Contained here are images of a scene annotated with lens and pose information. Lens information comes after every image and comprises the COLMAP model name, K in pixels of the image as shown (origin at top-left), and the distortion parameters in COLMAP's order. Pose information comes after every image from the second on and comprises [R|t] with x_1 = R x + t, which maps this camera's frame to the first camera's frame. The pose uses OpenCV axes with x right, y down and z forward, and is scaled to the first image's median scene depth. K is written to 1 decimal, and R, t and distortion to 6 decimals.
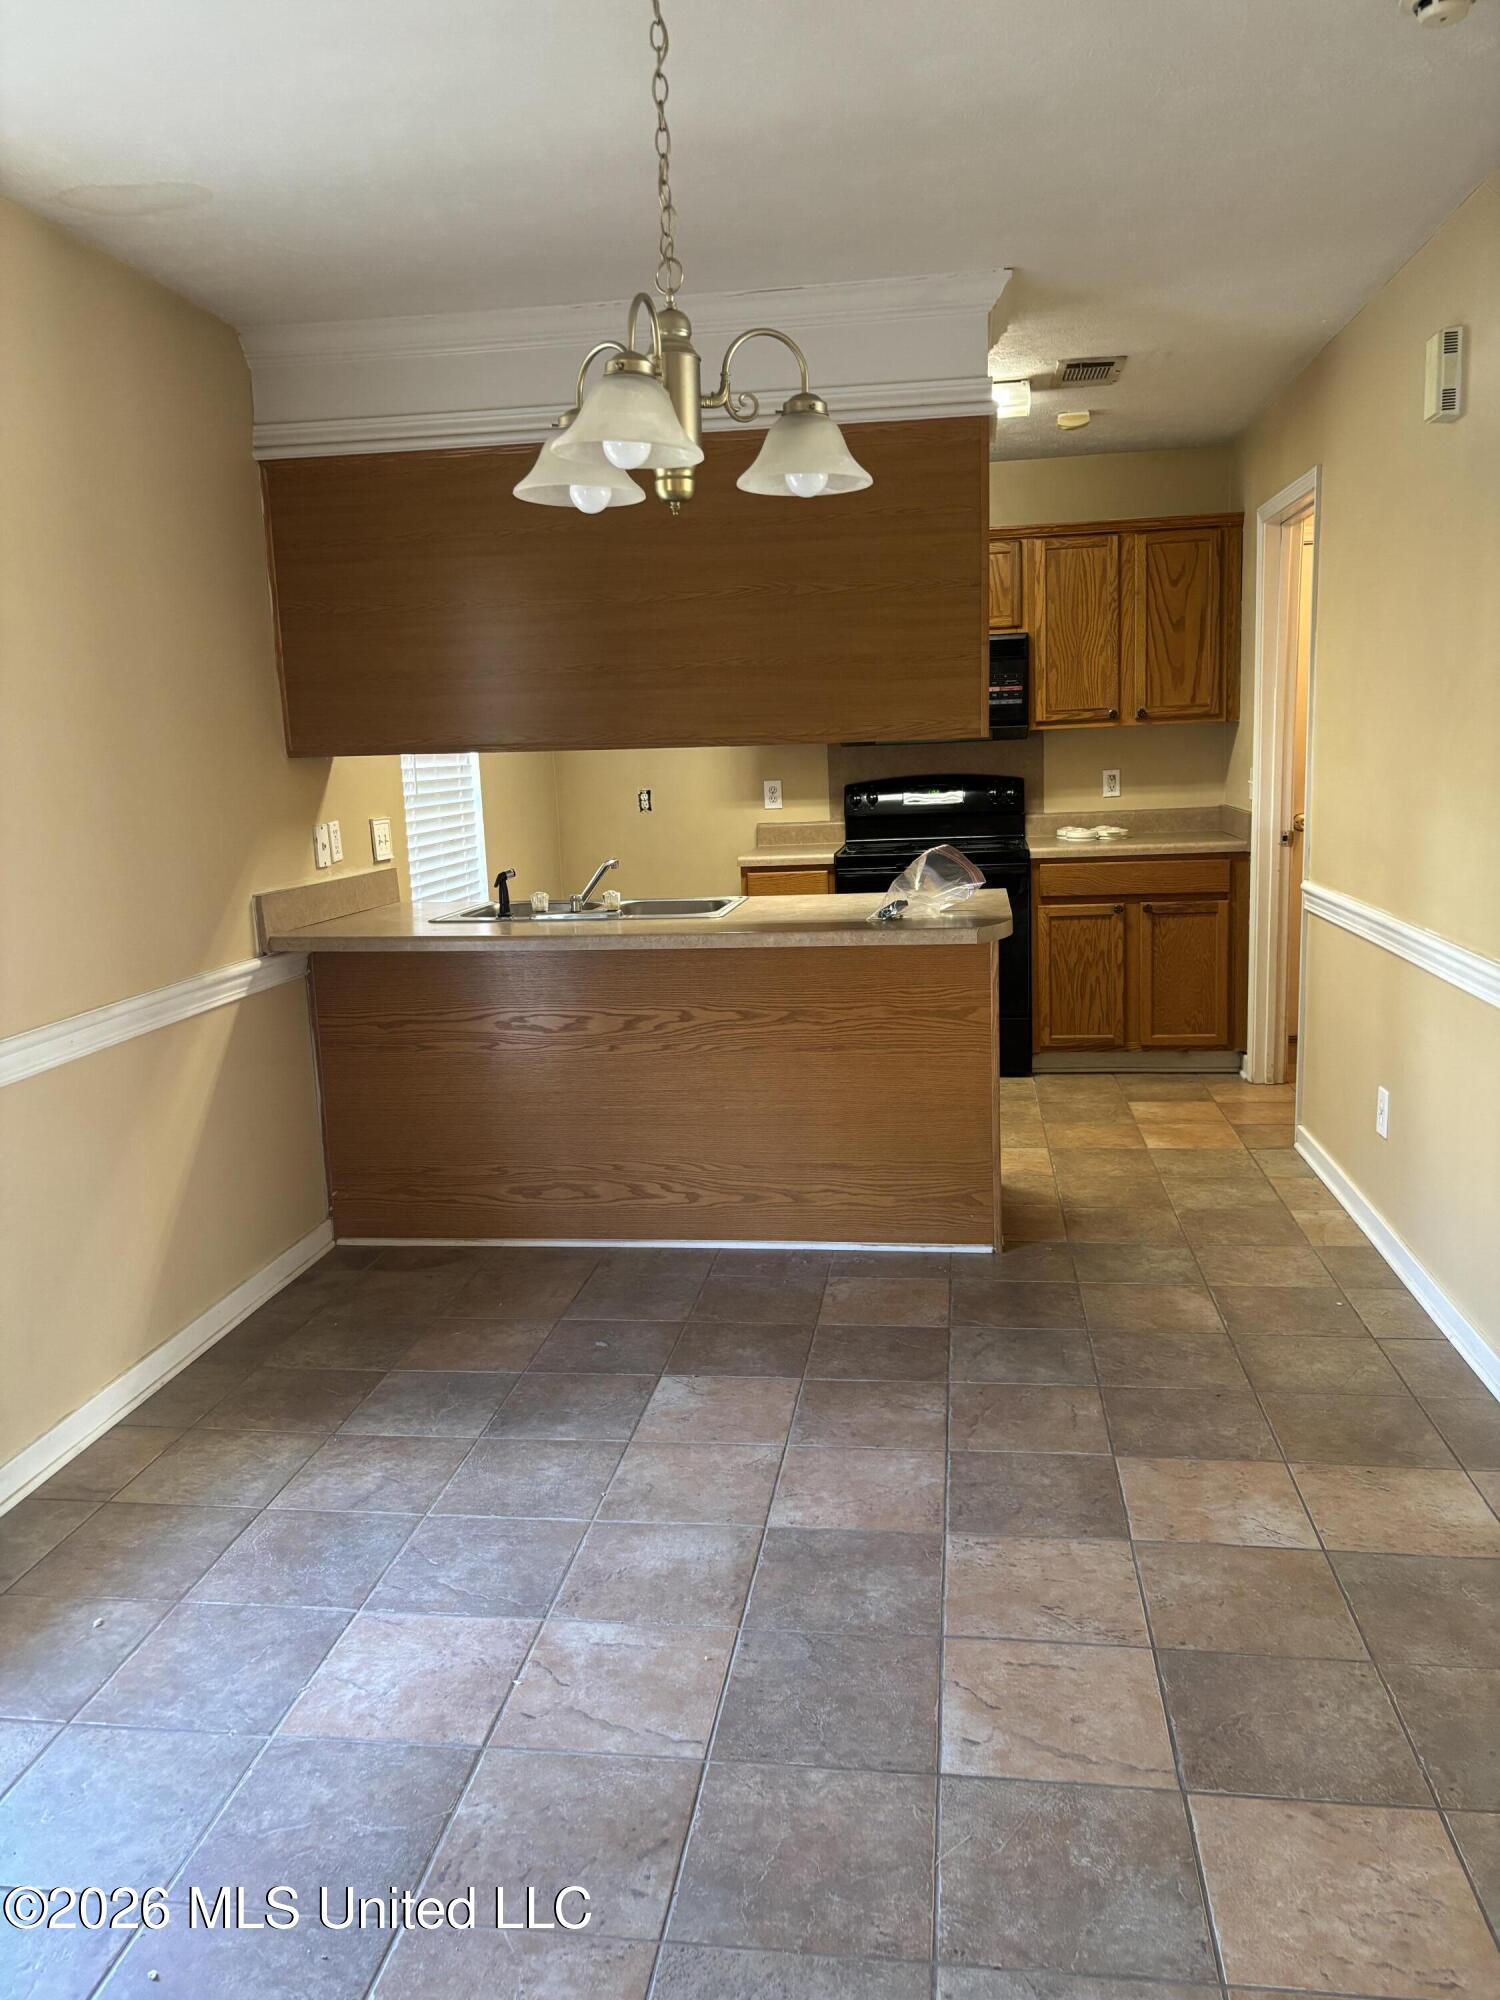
lens RADIAL K [[1514.1, 0, 721.6], [0, 1514.1, 990.7], [0, 0, 1]] dist [0.042023, -0.045716]
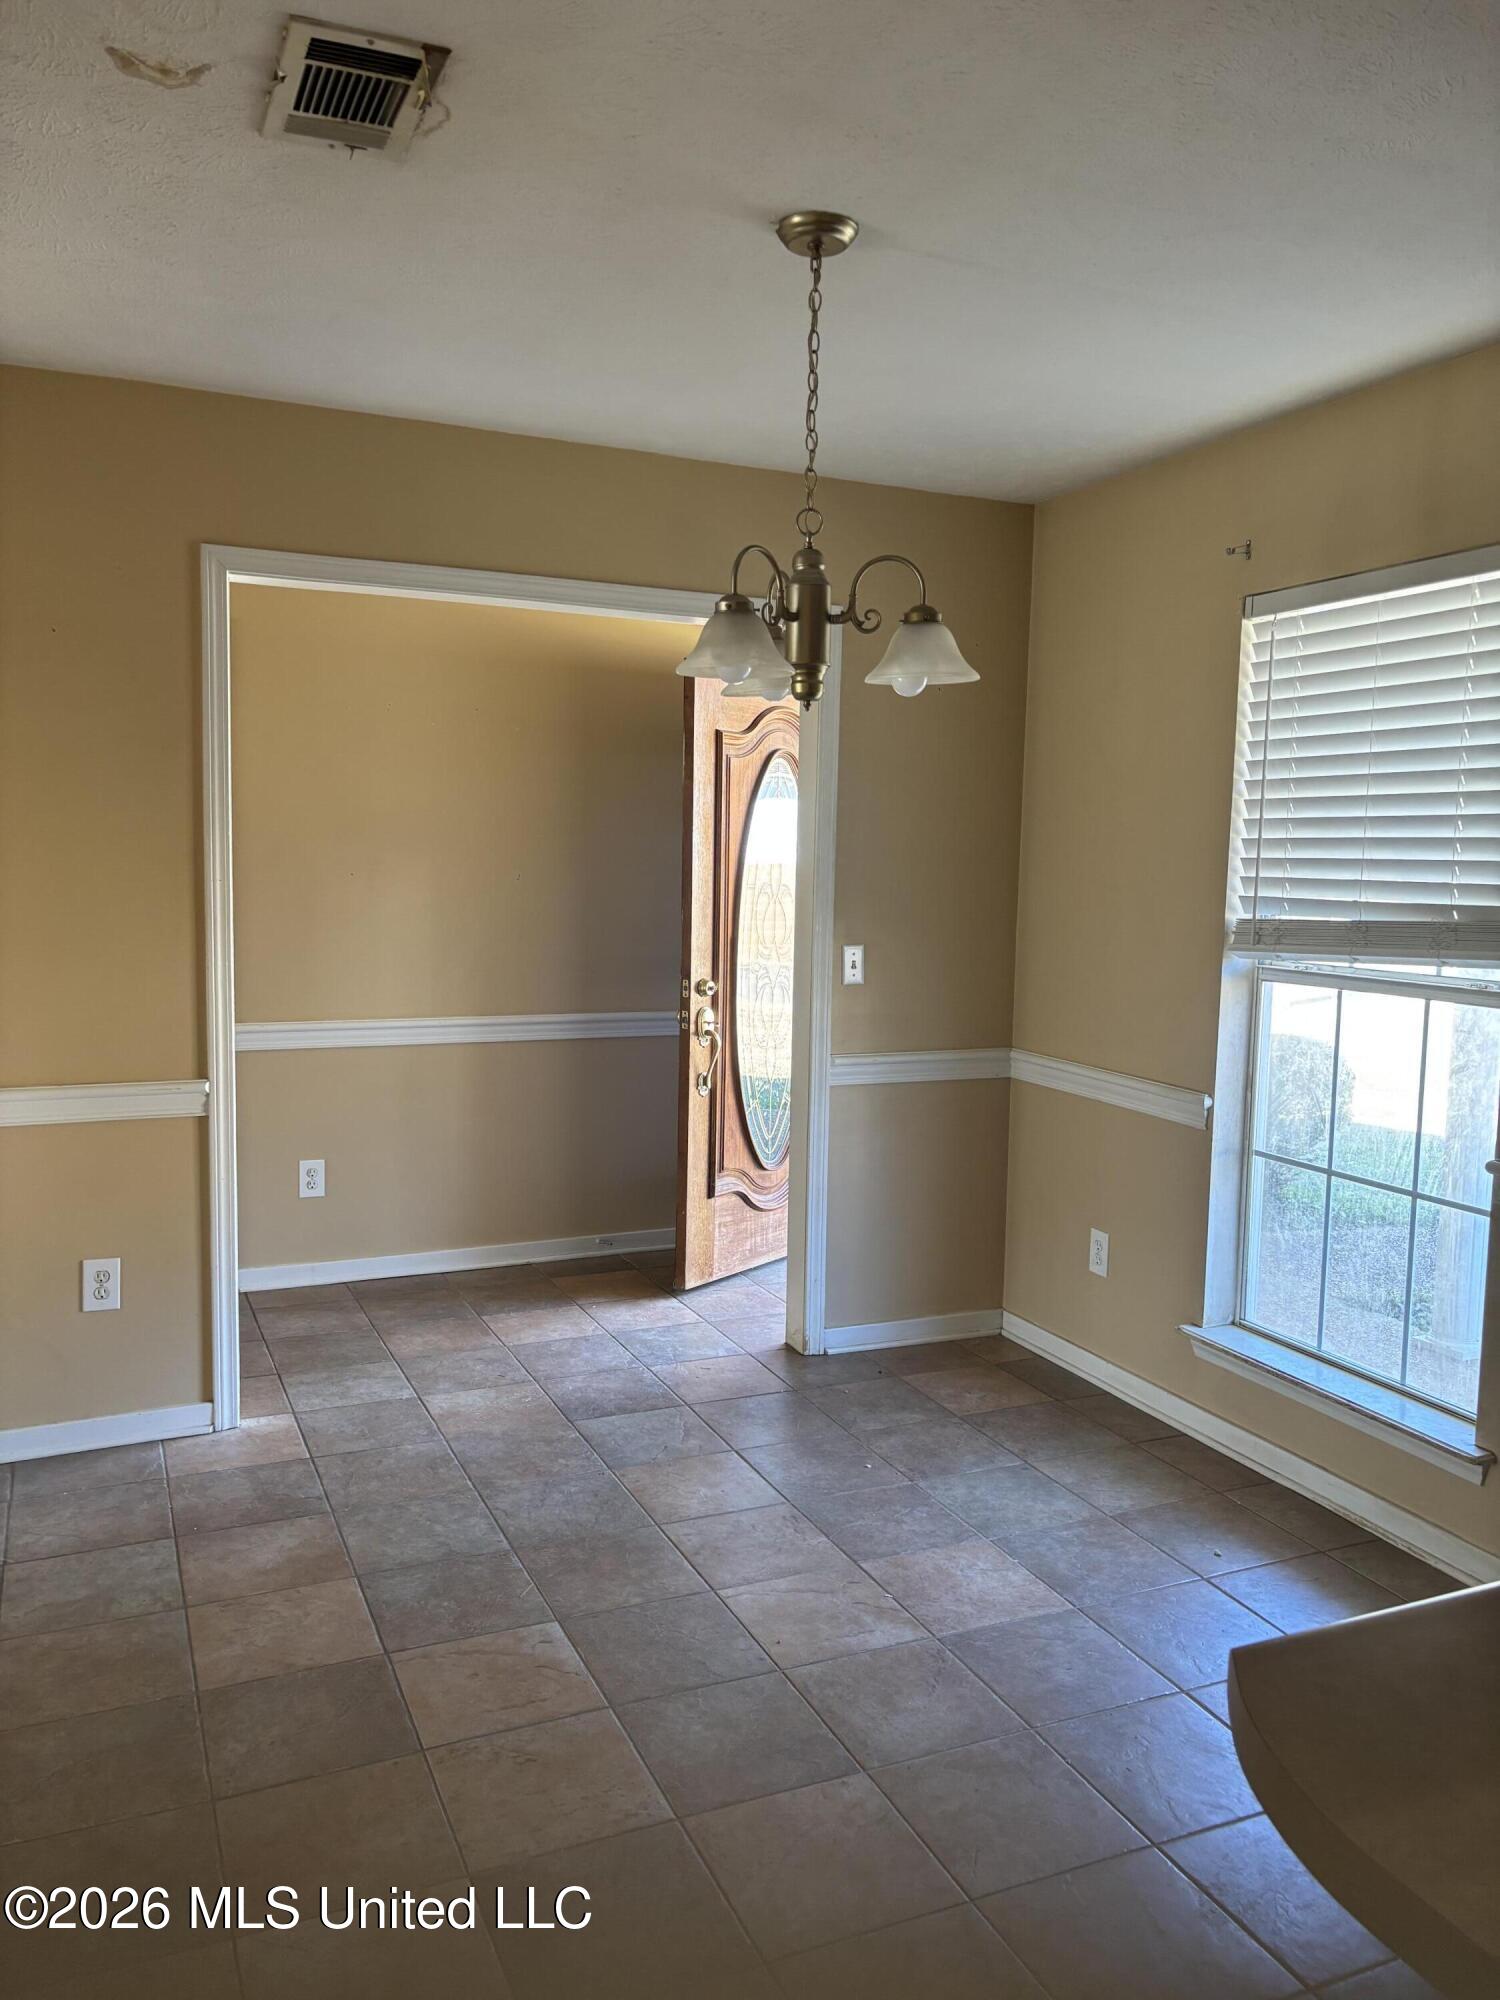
lens RADIAL K [[1514.1, 0, 755.4], [0, 1514.1, 1009.0], [0, 0, 1]] dist [0.042023, -0.045716]
pose [[-0.839269, 0.071462, -0.539000, 0.355296], [-0.081795, 0.963449, 0.255099, -0.199313], [0.537529, 0.258184, -0.802747, 1.050138]]
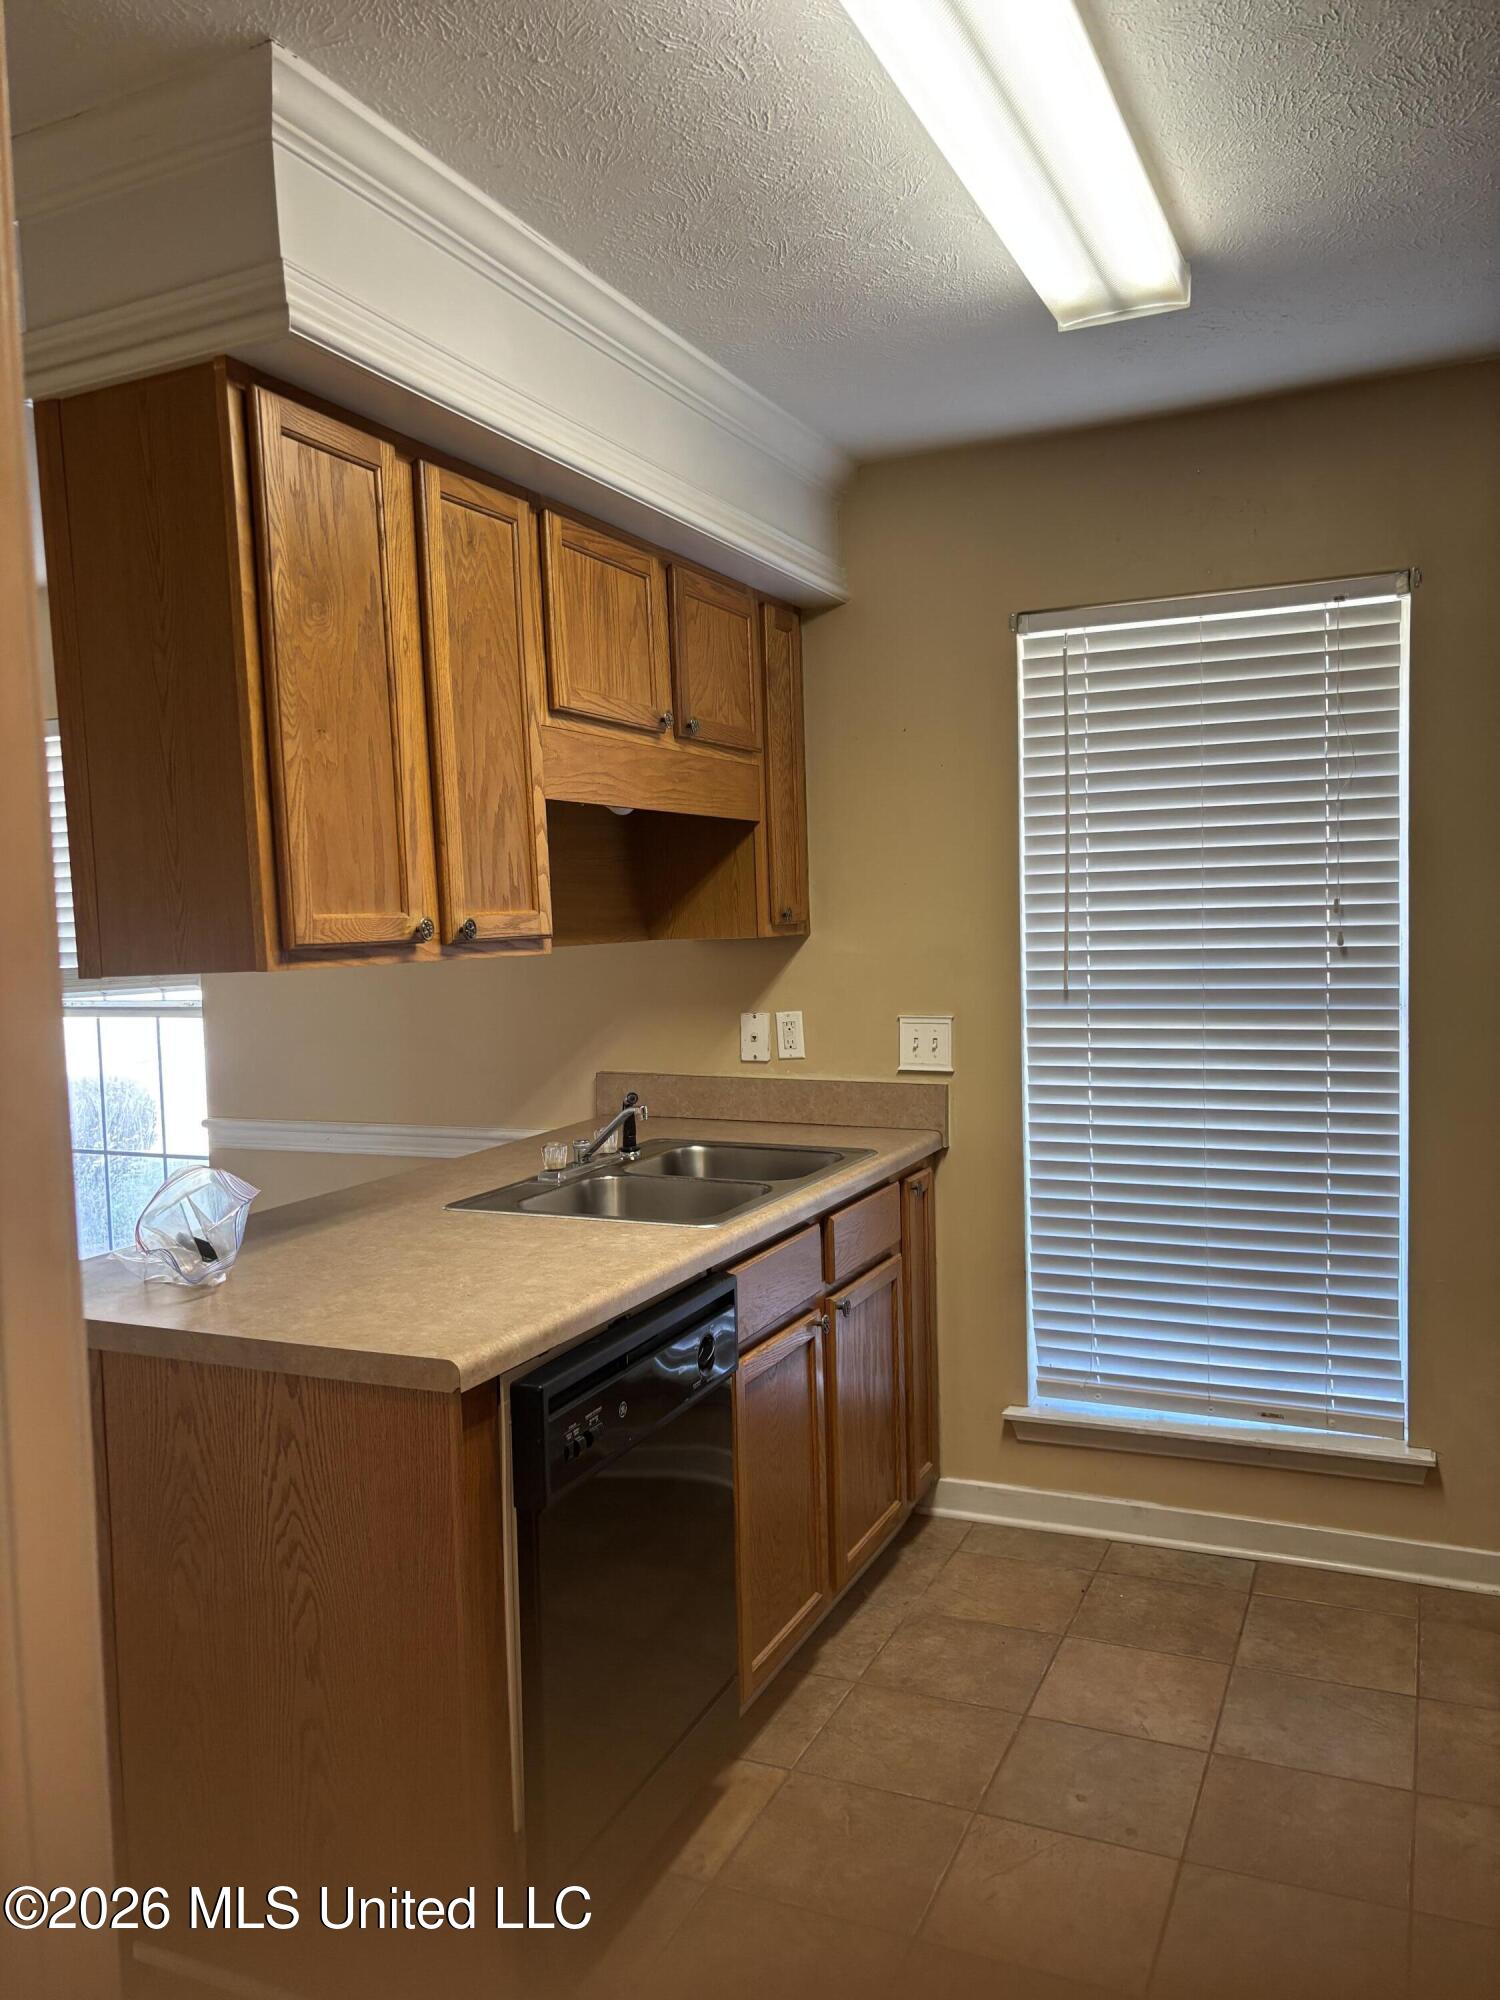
lens RADIAL K [[1514.1, 0, 742.4], [0, 1514.1, 1000.0], [0, 0, 1]] dist [0.042023, -0.045716]
pose [[-0.271164, 0.101939, -0.957120, 0.599220], [-0.119487, 0.983120, 0.138560, -0.251708], [0.955088, 0.151936, -0.254406, 1.304017]]
